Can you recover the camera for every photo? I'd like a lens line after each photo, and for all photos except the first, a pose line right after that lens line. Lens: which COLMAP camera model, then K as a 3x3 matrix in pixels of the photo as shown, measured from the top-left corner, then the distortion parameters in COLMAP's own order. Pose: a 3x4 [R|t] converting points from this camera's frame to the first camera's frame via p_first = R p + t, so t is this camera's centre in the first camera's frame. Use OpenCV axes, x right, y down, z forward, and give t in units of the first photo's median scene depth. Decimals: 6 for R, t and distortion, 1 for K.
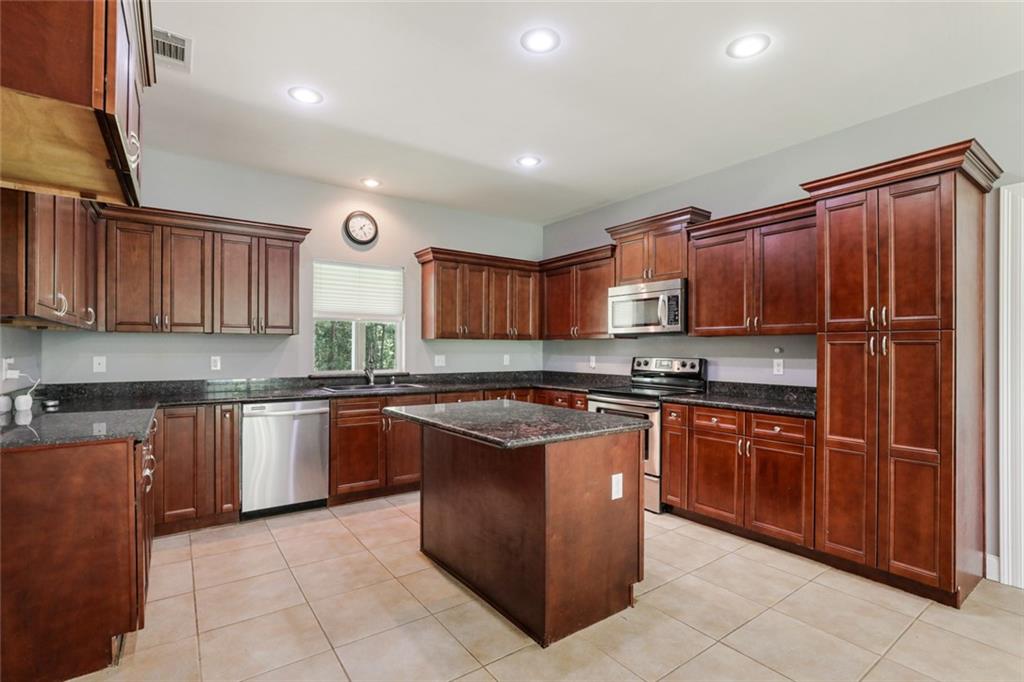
lens RADIAL K [[469.9, 0, 512.9], [0, 469.9, 361.0], [0, 0, 1]] dist [-0.000289, 0.000214]
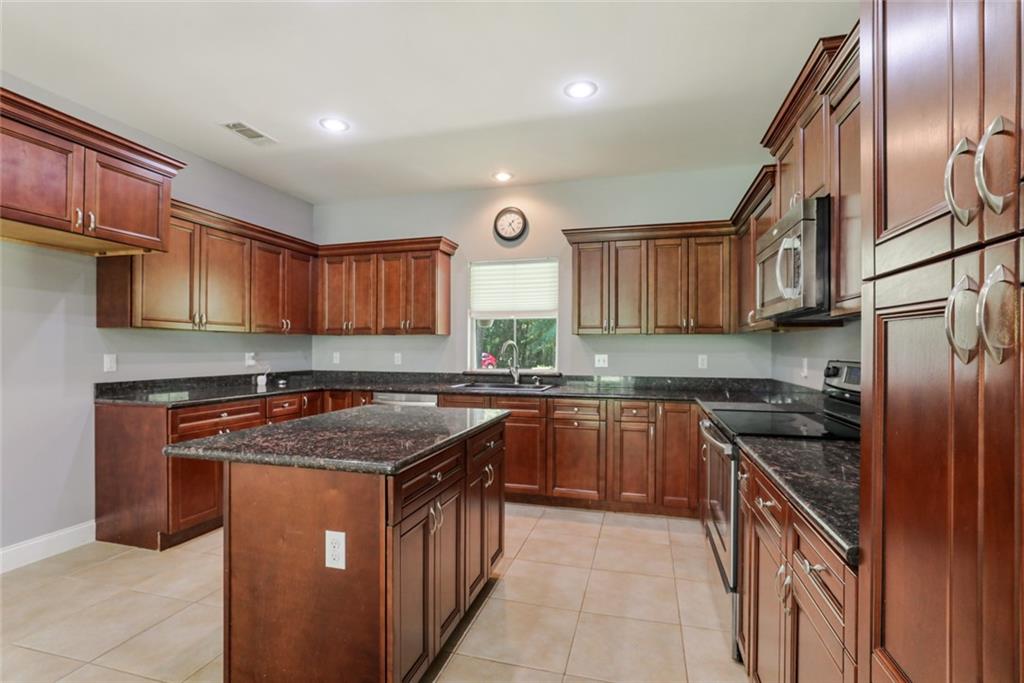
lens RADIAL K [[475.3, 0, 525.1], [0, 475.3, 349.7], [0, 0, 1]] dist [-0.003201, 0.000464]
pose [[0.639998, 0.001872, -0.768374, 0.473739], [-0.019803, 0.999705, -0.014058, -0.006752], [0.768121, 0.024213, 0.639847, 0.400330]]
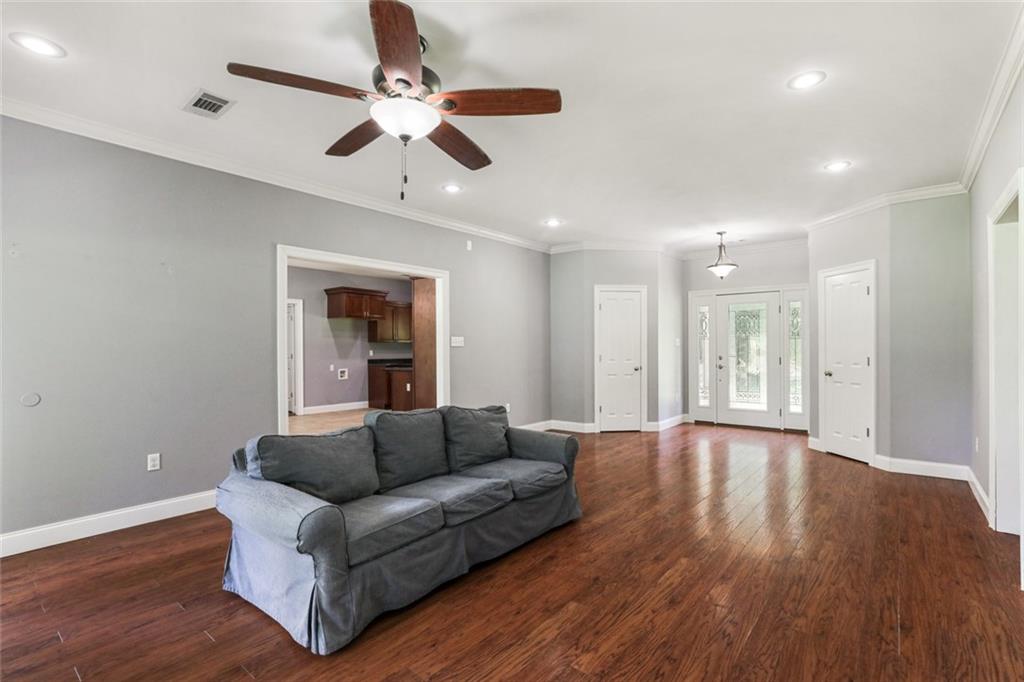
lens RADIAL K [[475.3, 0, 525.1], [0, 475.3, 349.2], [0, 0, 1]] dist [-0.003201, 0.000464]
pose [[0.296440, -0.000571, -0.955051, 1.977019], [-0.014601, 0.999880, -0.005130, -0.003795], [0.954940, 0.015466, 0.296396, 0.406117]]
